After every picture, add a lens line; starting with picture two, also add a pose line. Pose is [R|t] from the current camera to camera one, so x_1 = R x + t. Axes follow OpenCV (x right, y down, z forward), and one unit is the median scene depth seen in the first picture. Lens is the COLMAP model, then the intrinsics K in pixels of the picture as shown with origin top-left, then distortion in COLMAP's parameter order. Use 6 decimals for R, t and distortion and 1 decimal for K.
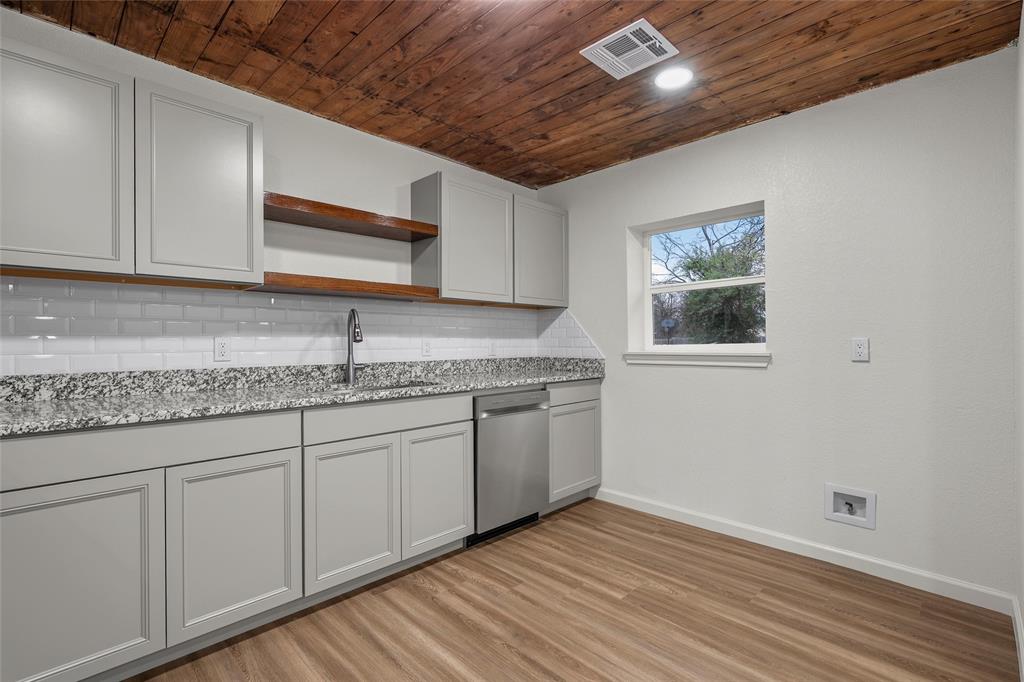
lens RADIAL K [[475.5, 0, 506.9], [0, 475.5, 342.1], [0, 0, 1]] dist [0.001662, 0.000272]
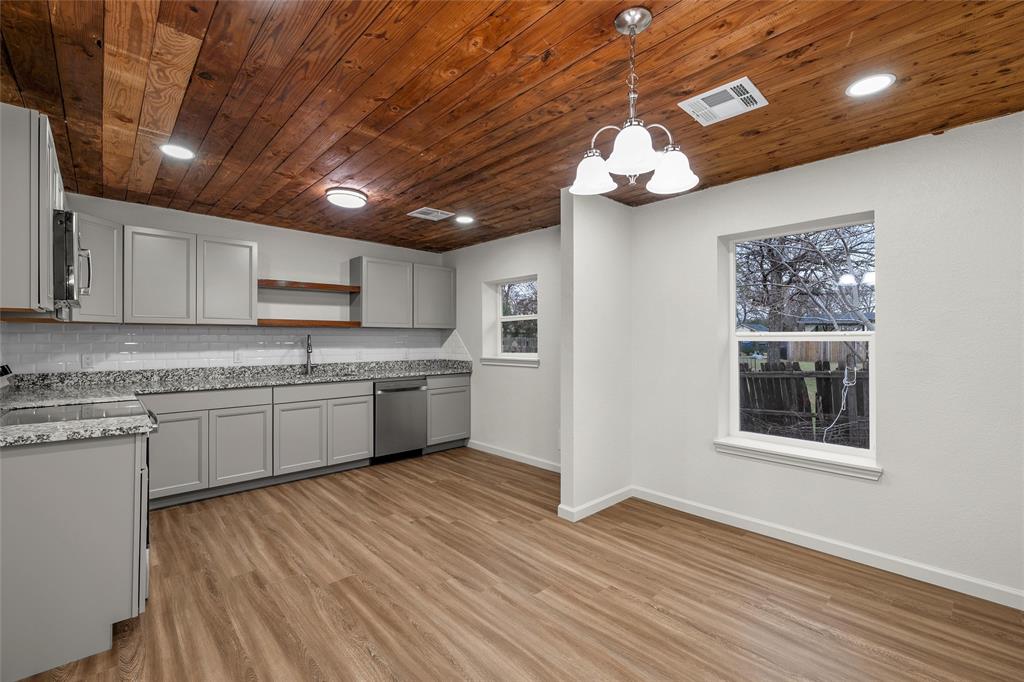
lens RADIAL K [[444.6, 0, 512.5], [0, 444.6, 337.9], [0, 0, 1]] dist [-0.000737, -0.000026]
pose [[0.999539, 0.003742, -0.030134, 0.554831], [-0.003819, 0.999990, -0.002487, -0.059304], [0.030125, 0.002601, 0.999543, -0.753336]]
